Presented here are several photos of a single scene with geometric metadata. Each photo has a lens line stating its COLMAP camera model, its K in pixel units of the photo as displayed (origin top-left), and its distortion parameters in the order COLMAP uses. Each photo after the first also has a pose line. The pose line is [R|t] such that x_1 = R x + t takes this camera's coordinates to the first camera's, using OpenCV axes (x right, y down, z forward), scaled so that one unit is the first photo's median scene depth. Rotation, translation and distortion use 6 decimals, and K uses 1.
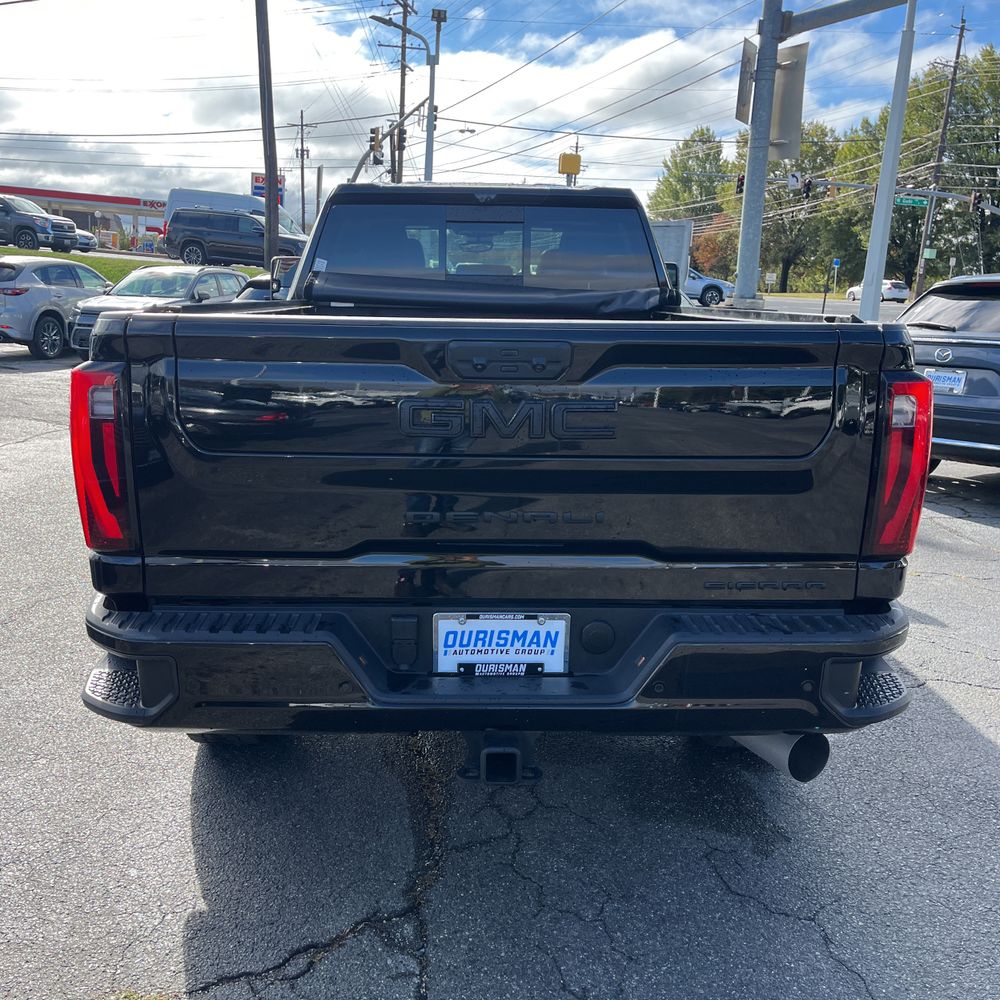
lens RADIAL K [[1001.5, 0, 488.8], [0, 1001.5, 501.5], [0, 0, 1]] dist [0.039137, -0.026490]
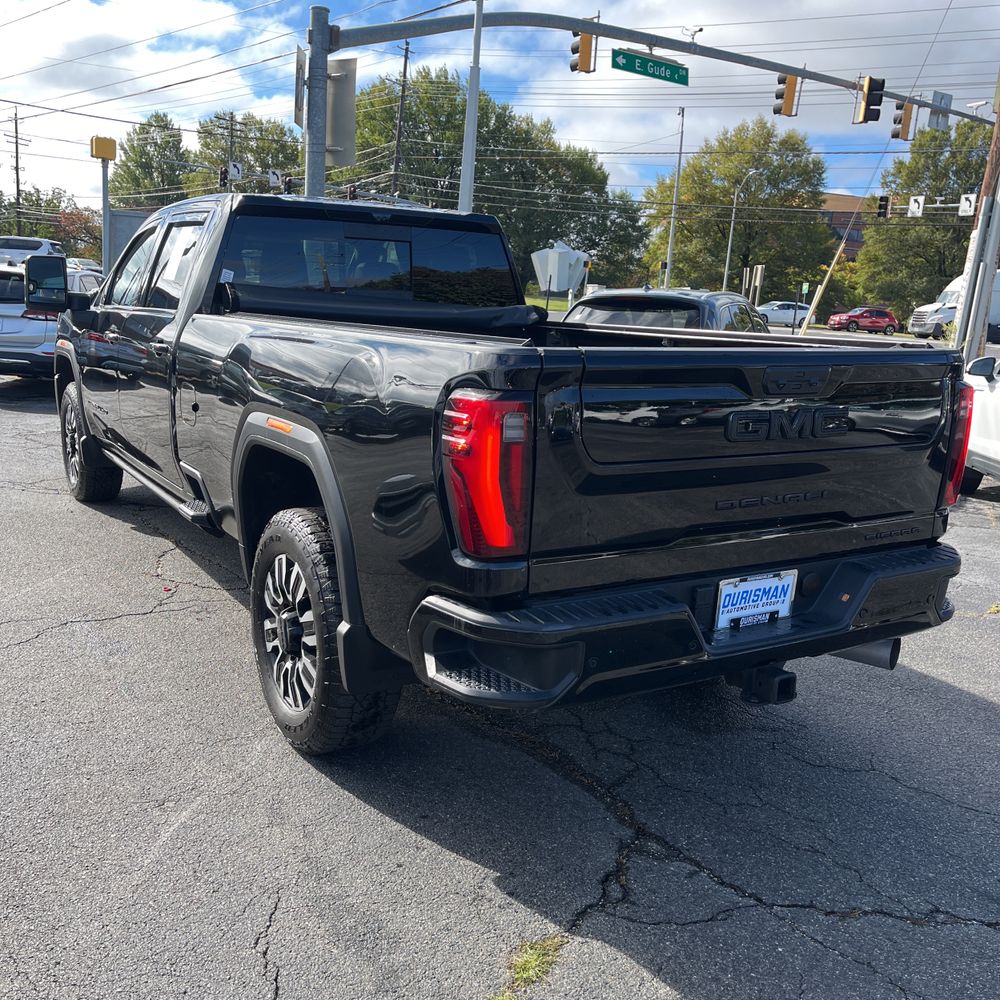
lens RADIAL K [[1001.5, 0, 488.8], [0, 1001.5, 501.5], [0, 0, 1]] dist [0.039137, -0.026490]
pose [[0.874521, -0.081647, 0.478065, -0.885830], [0.078156, 0.996569, 0.027232, -0.044739], [-0.478649, 0.013549, 0.877902, 0.030503]]
